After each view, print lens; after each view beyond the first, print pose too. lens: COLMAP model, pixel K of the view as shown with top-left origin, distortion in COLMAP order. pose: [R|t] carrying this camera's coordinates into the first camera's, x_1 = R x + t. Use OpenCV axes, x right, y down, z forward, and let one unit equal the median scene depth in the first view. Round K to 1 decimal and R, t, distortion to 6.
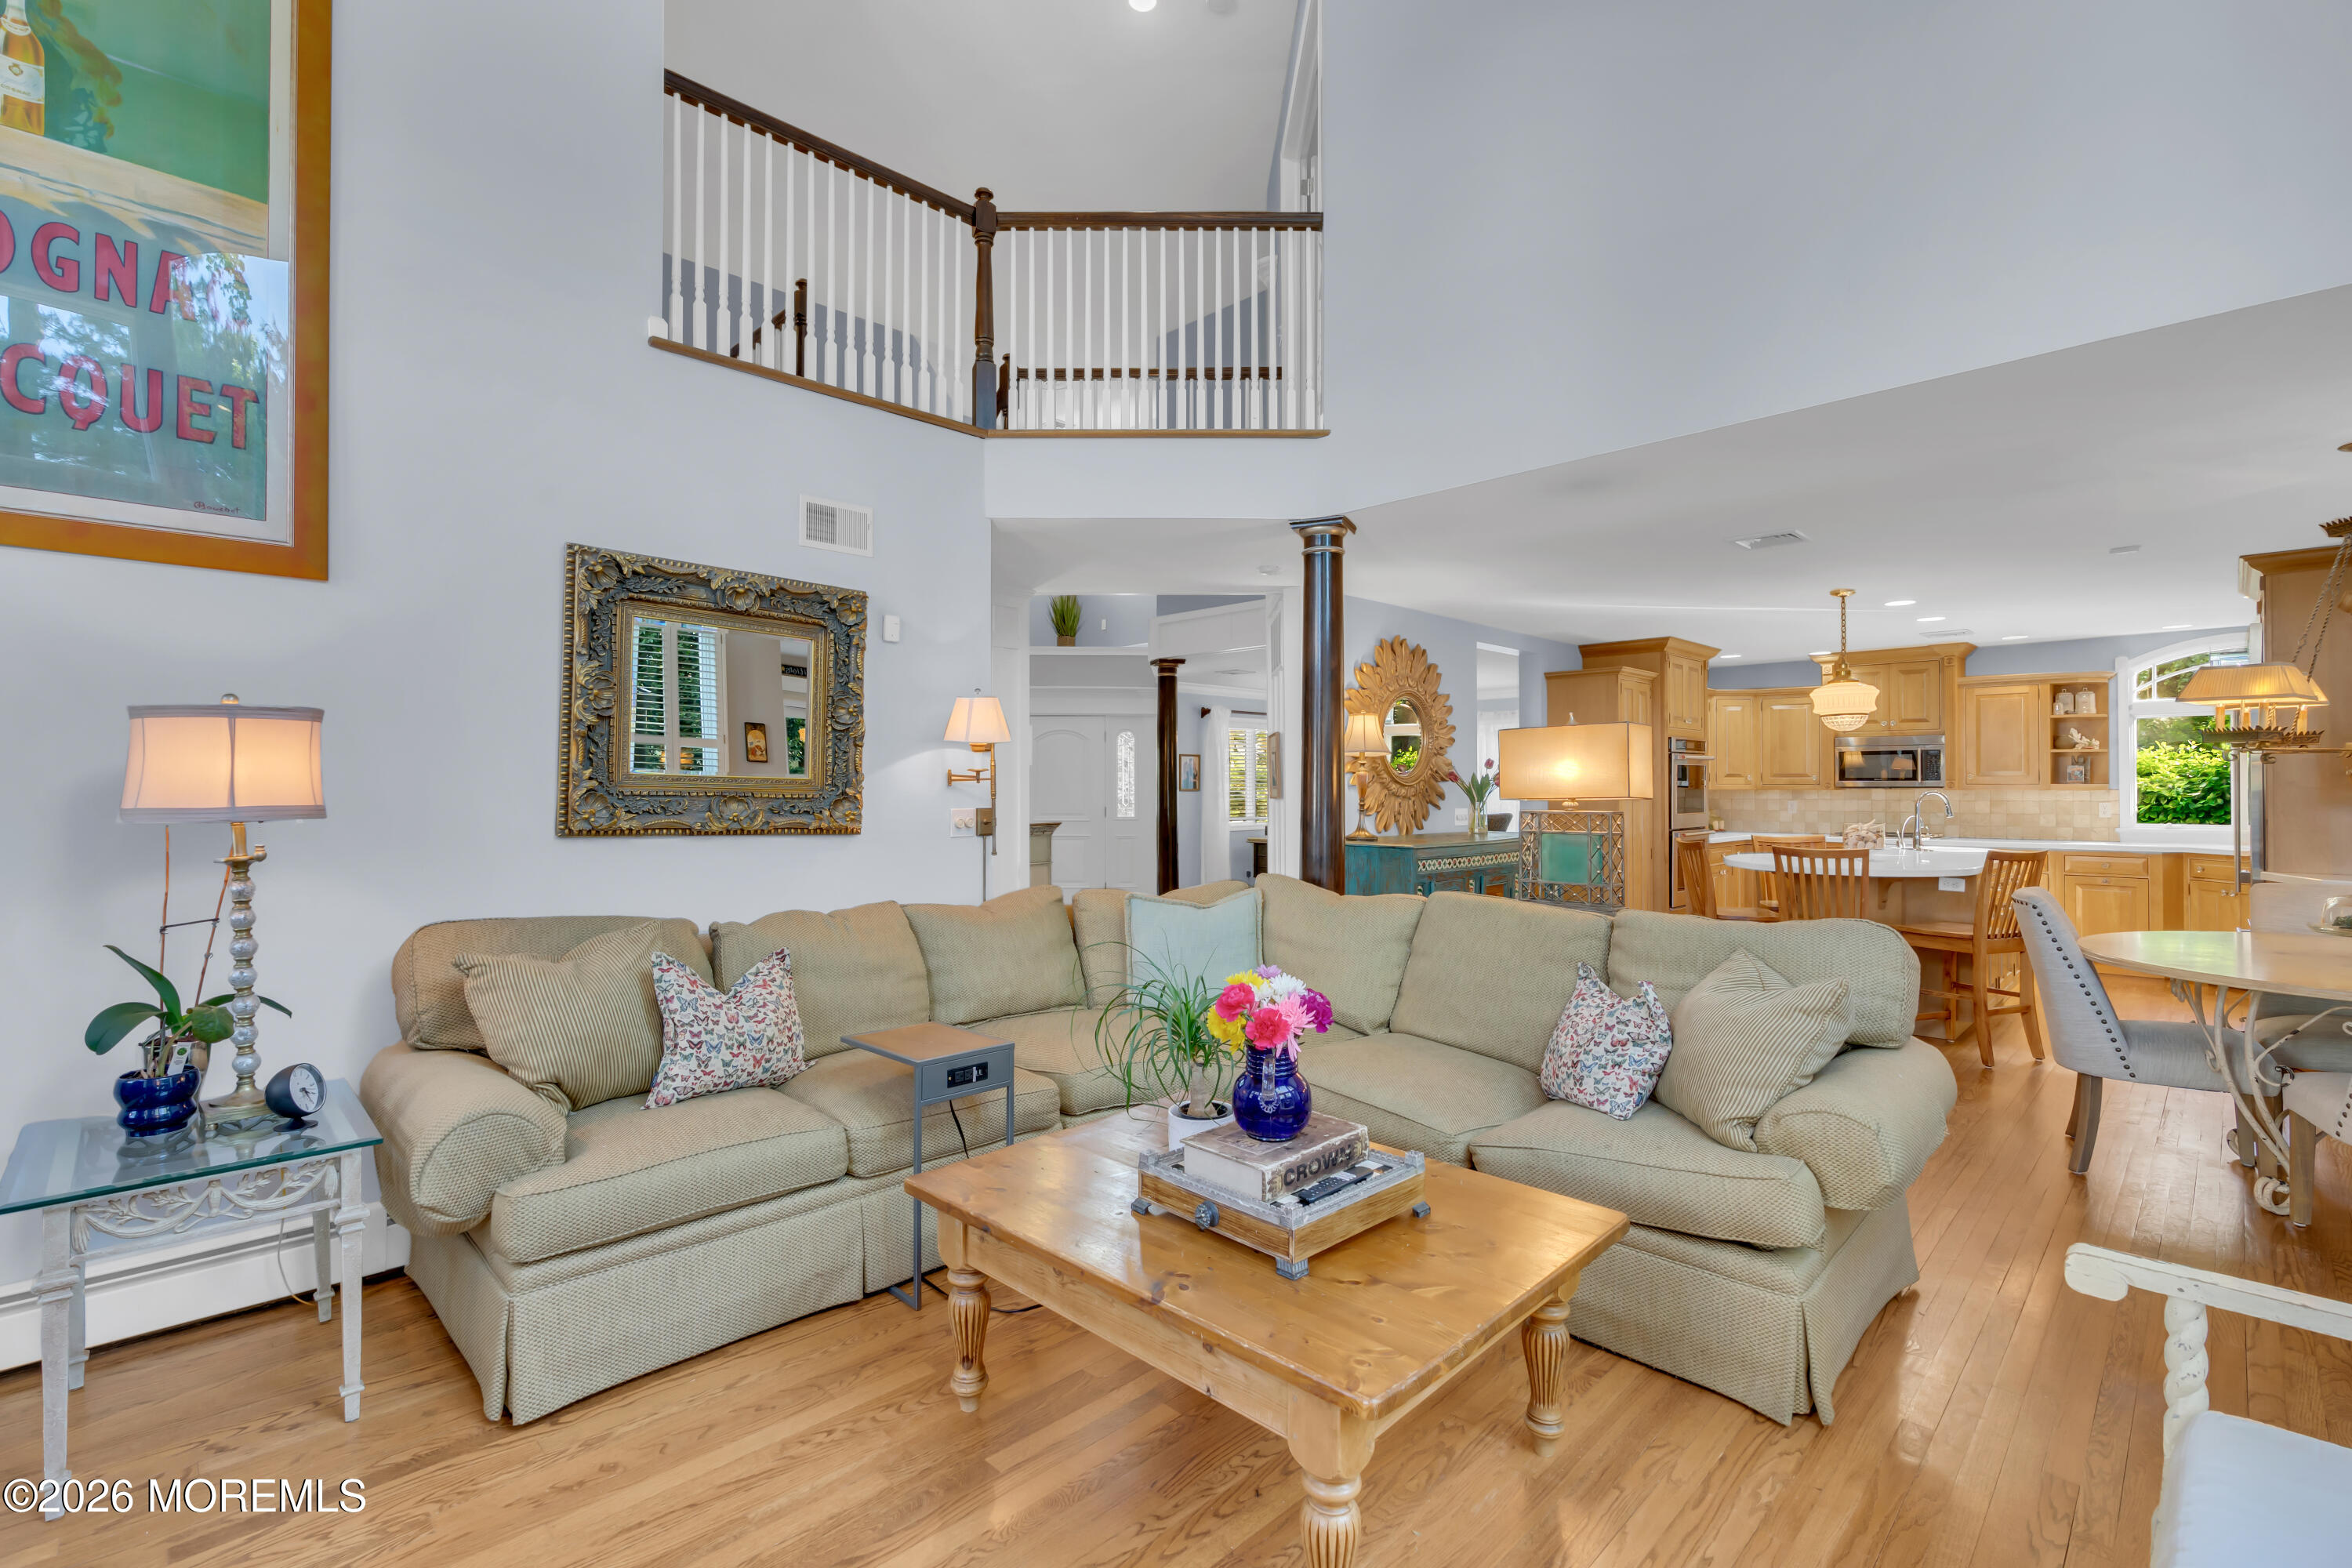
lens RADIAL K [[1063.6, 0, 1176.0], [0, 1063.6, 784.0], [0, 0, 1]] dist [-0.014071, 0.009541]
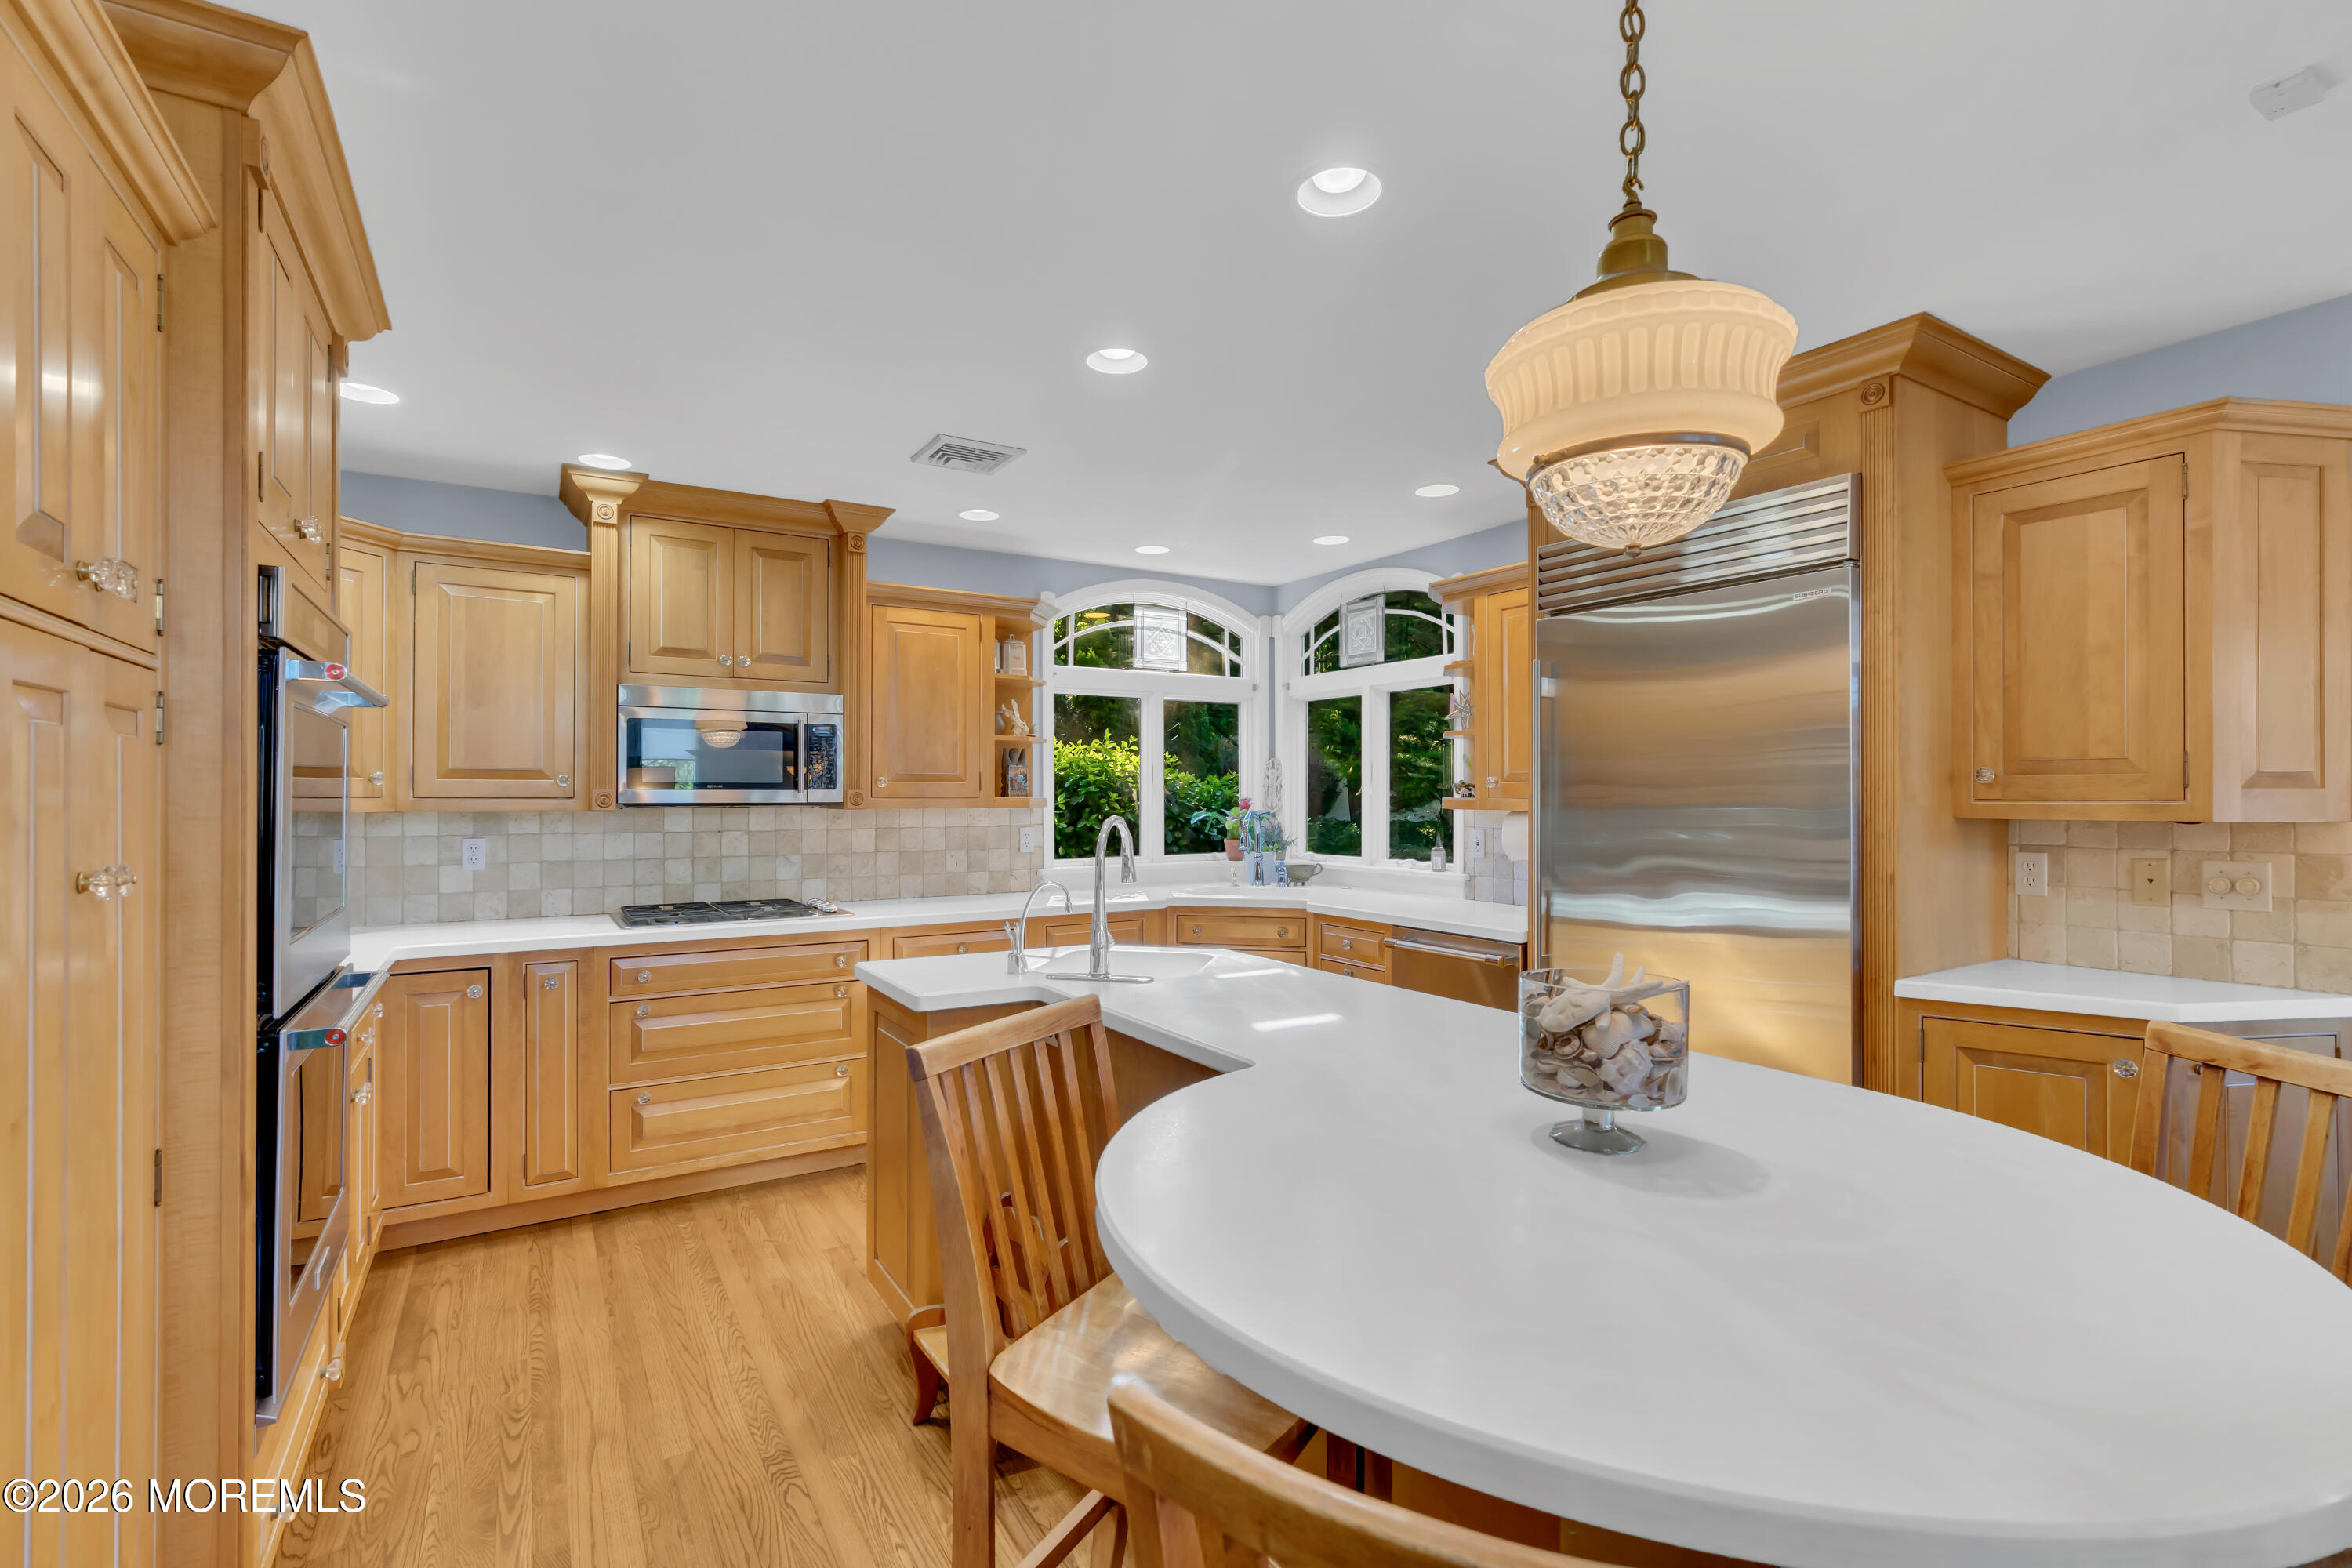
lens RADIAL K [[1063.6, 0, 1176.0], [0, 1063.6, 784.0], [0, 0, 1]] dist [-0.014071, 0.009541]
pose [[0.218693, 0.012989, 0.975707, 0.300440], [-0.003650, 0.999915, -0.012493, -0.000256], [-0.975787, -0.000829, 0.218722, 0.776366]]
